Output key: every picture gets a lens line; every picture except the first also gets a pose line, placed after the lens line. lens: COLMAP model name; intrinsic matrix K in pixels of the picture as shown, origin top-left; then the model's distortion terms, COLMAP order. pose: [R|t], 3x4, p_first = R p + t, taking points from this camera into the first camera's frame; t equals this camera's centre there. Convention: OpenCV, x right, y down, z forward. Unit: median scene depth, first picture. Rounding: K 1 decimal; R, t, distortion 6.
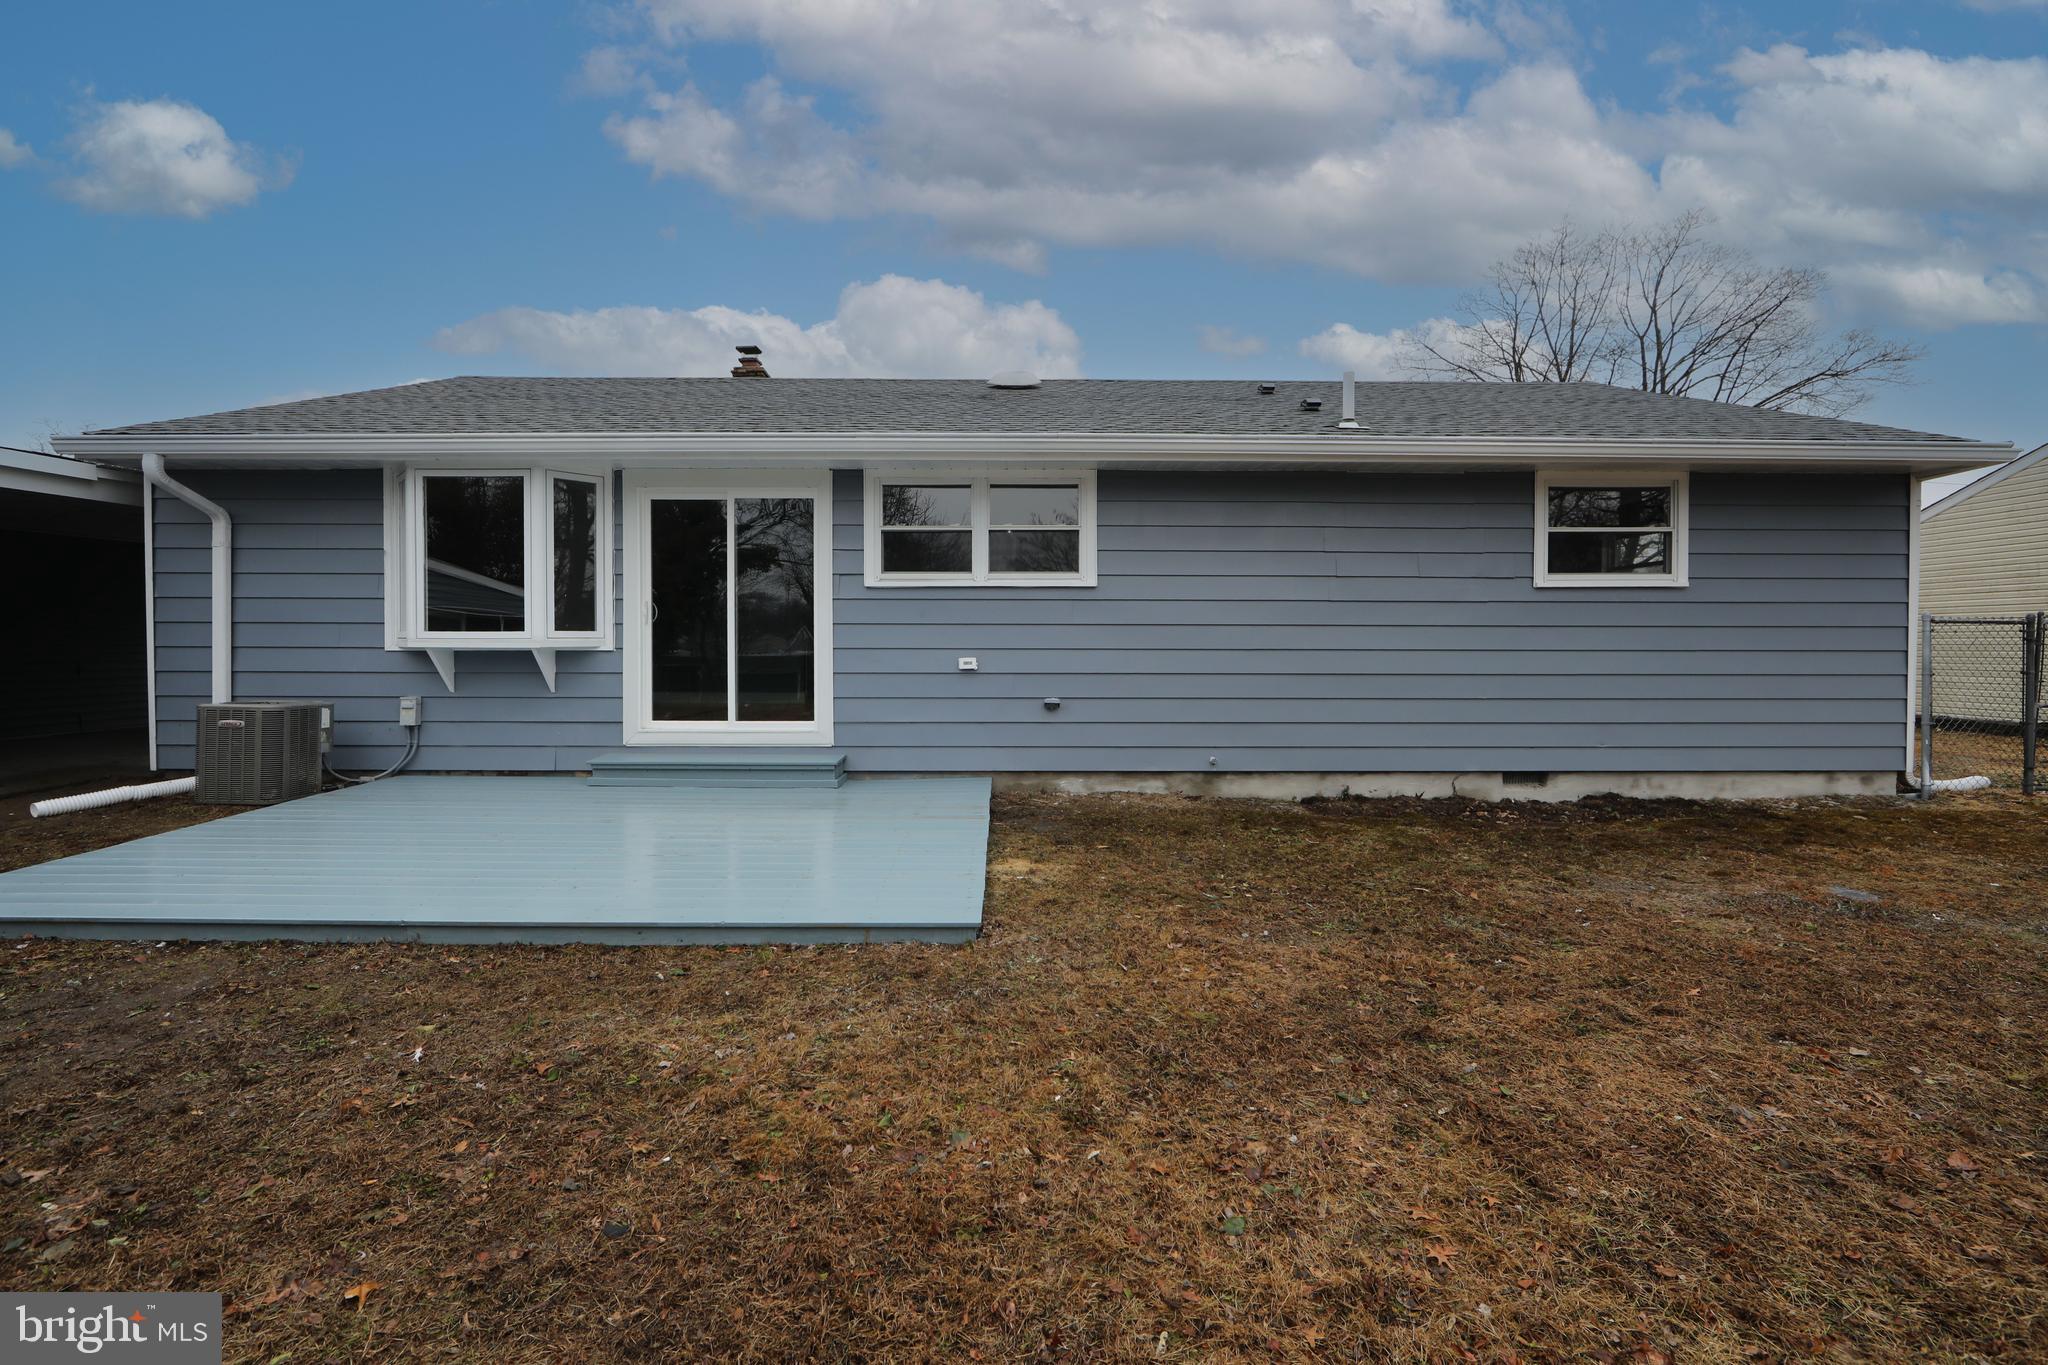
lens RADIAL K [[825.9, 0, 1020.4], [0, 825.9, 683.4], [0, 0, 1]] dist [-0.005665, -0.000298]
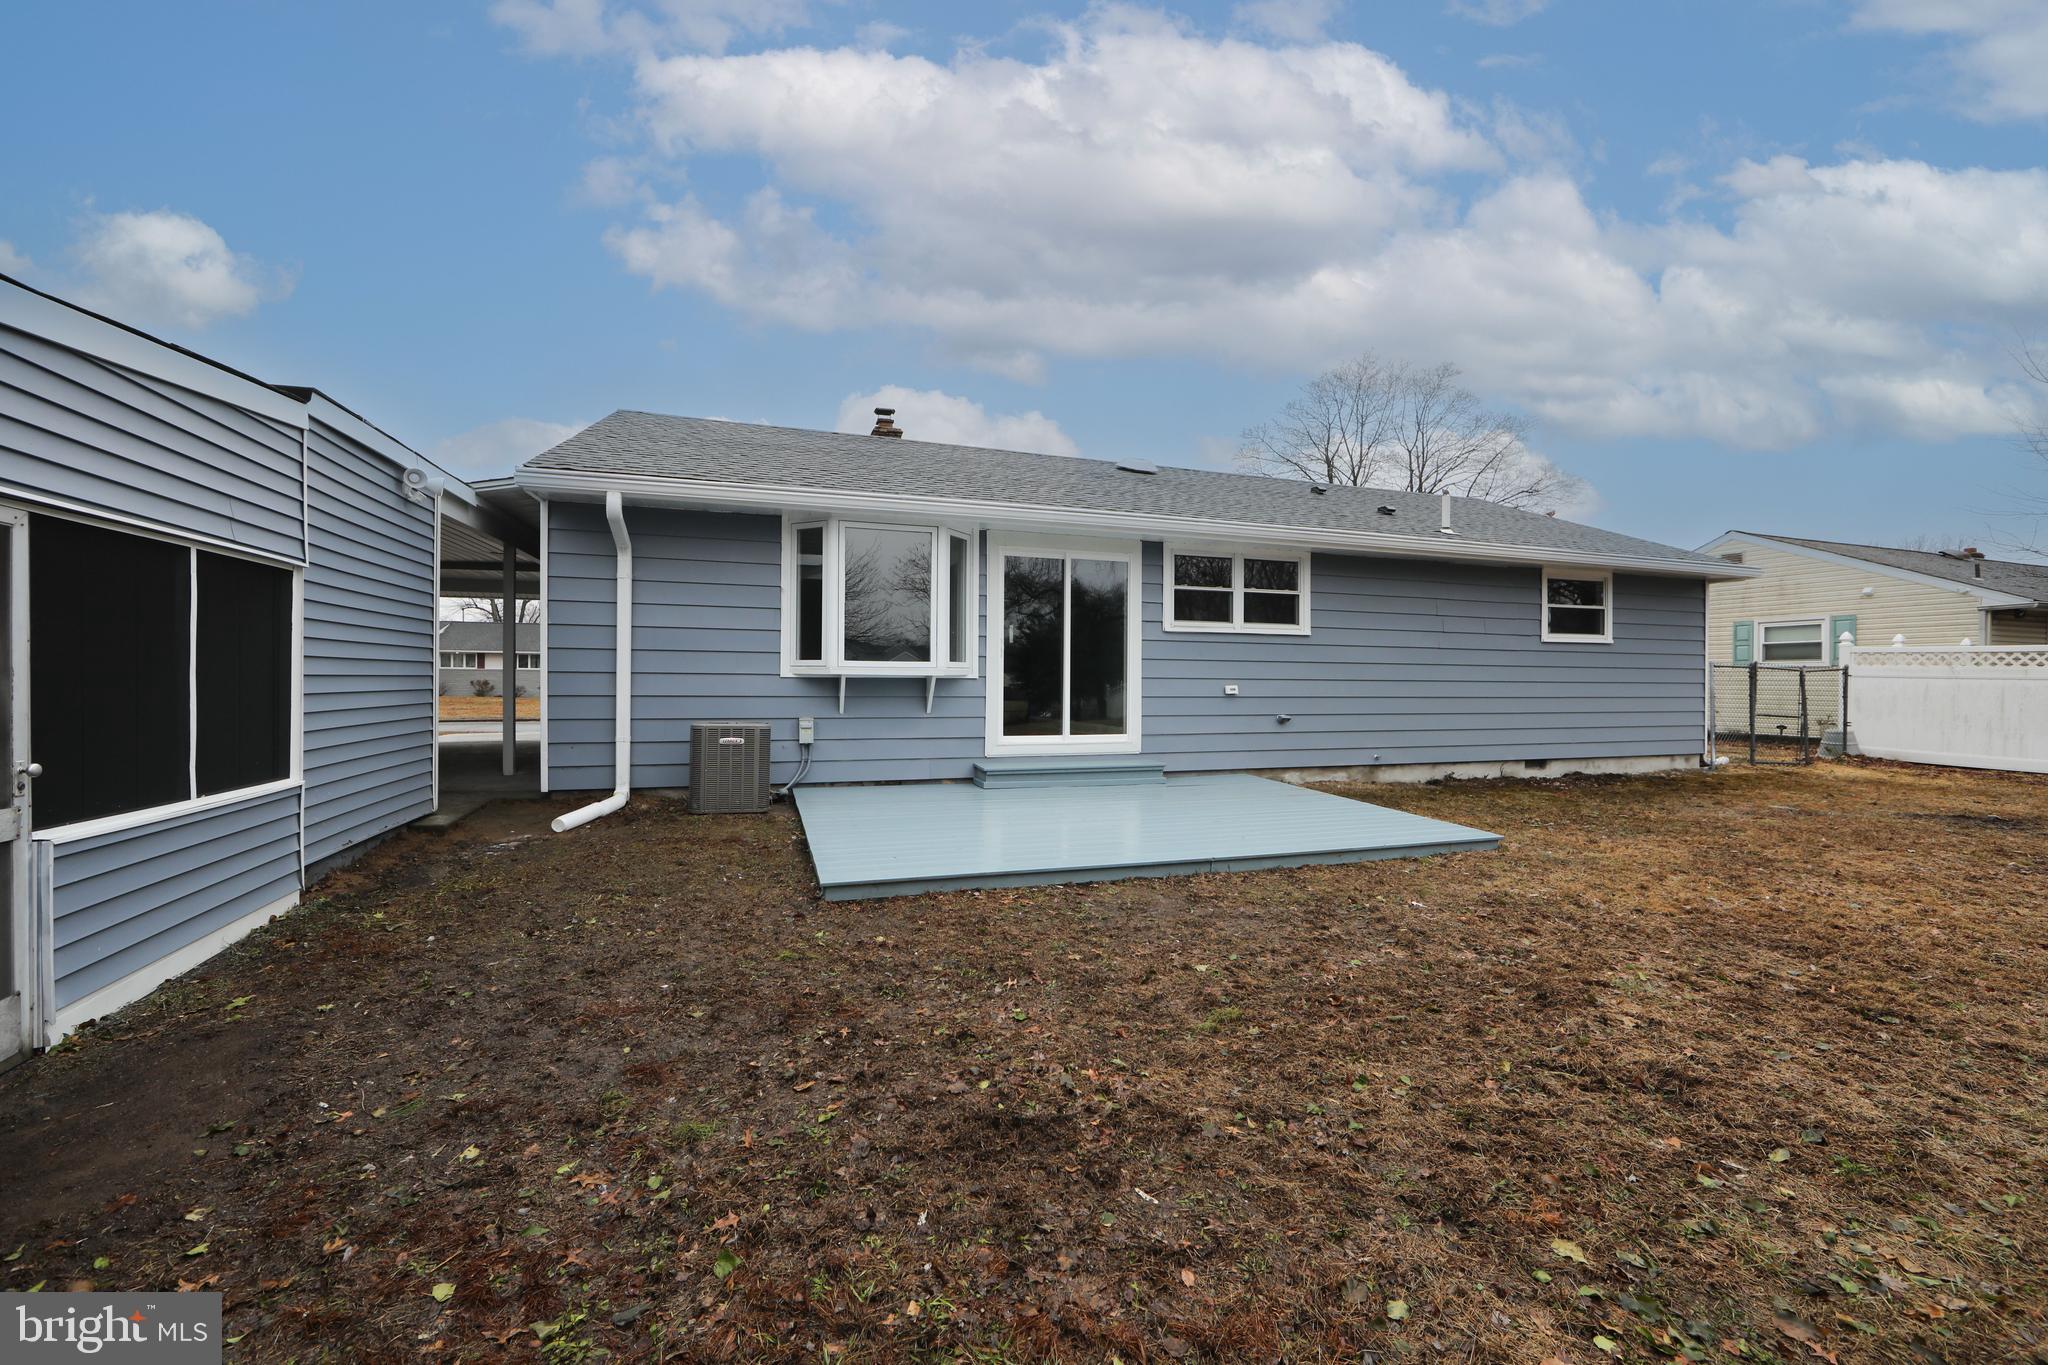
lens RADIAL K [[825.9, 0, 1010.0], [0, 825.9, 704.9], [0, 0, 1]] dist [-0.005665, -0.000298]
pose [[0.948111, -0.004062, 0.317912, -0.837050], [0.010254, 0.999789, -0.017805, 0.021223], [-0.317773, 0.020142, 0.947953, -0.166851]]
